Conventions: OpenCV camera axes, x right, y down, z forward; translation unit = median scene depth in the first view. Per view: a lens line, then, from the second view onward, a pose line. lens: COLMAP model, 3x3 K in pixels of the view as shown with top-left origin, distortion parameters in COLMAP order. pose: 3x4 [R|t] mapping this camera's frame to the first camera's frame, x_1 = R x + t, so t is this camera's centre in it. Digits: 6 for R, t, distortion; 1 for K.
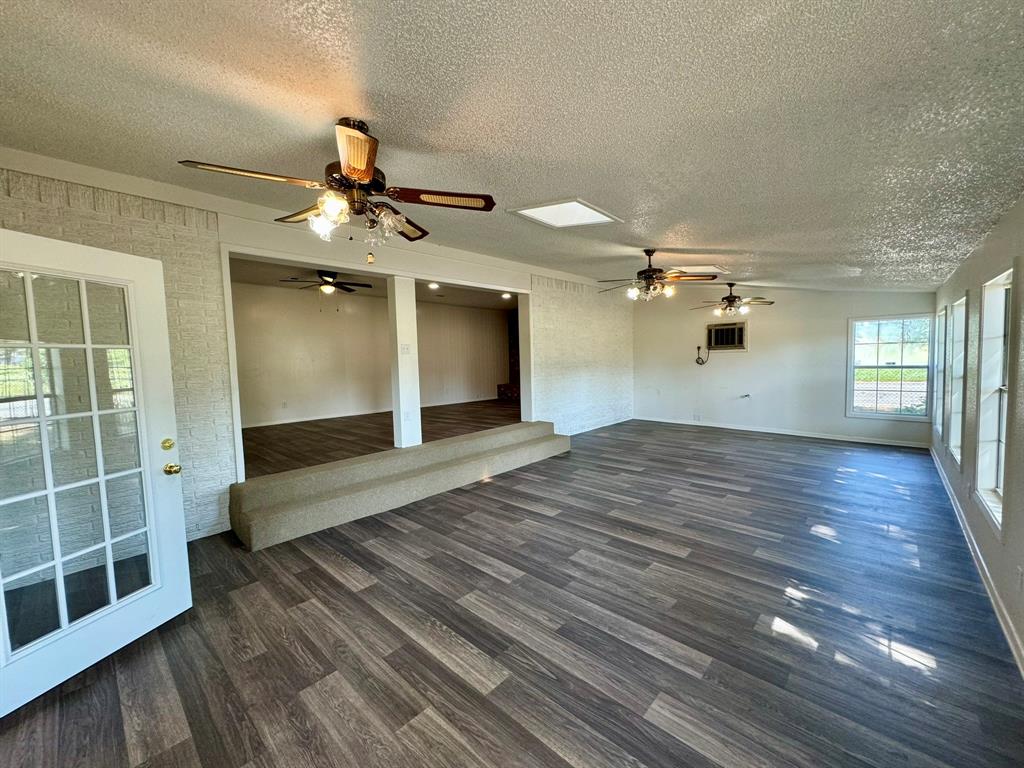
lens RADIAL K [[409.1, 0, 512.0], [0, 409.1, 384.0], [0, 0, 1]] dist [0.000085, -0.000509]
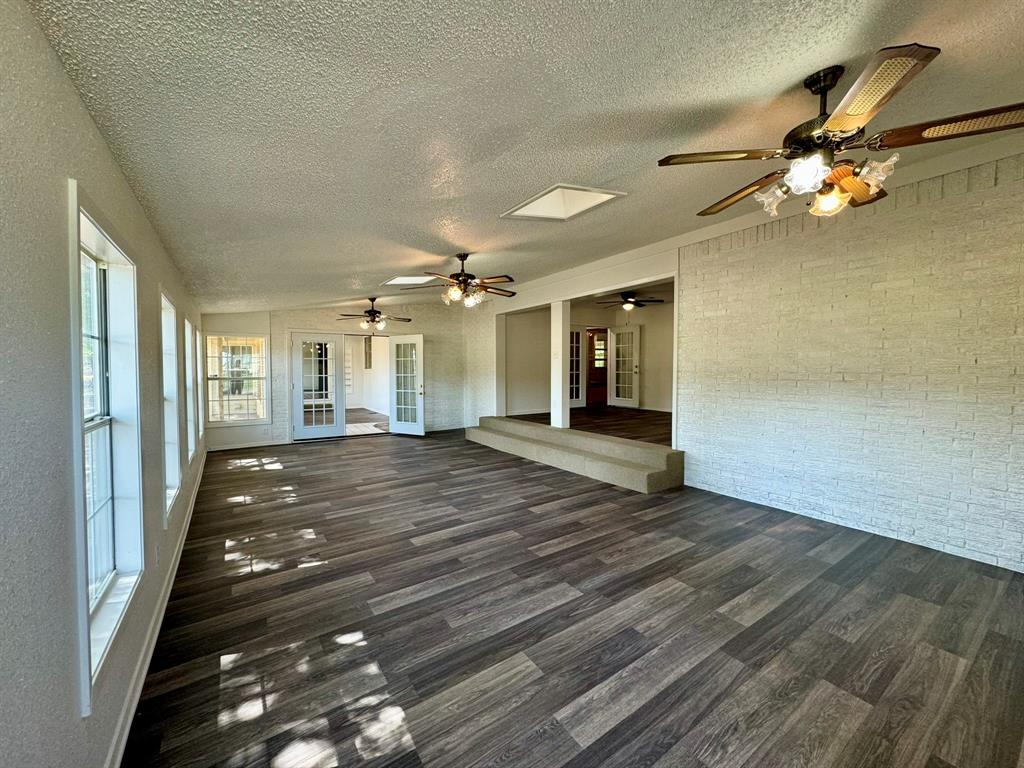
lens RADIAL K [[409.1, 0, 512.0], [0, 409.1, 384.0], [0, 0, 1]] dist [0.000085, -0.000509]
pose [[-0.230285, 0.064196, -0.971003, 1.198354], [-0.052304, 0.995563, 0.078224, -0.096456], [0.971717, 0.068801, -0.225905, 1.269415]]
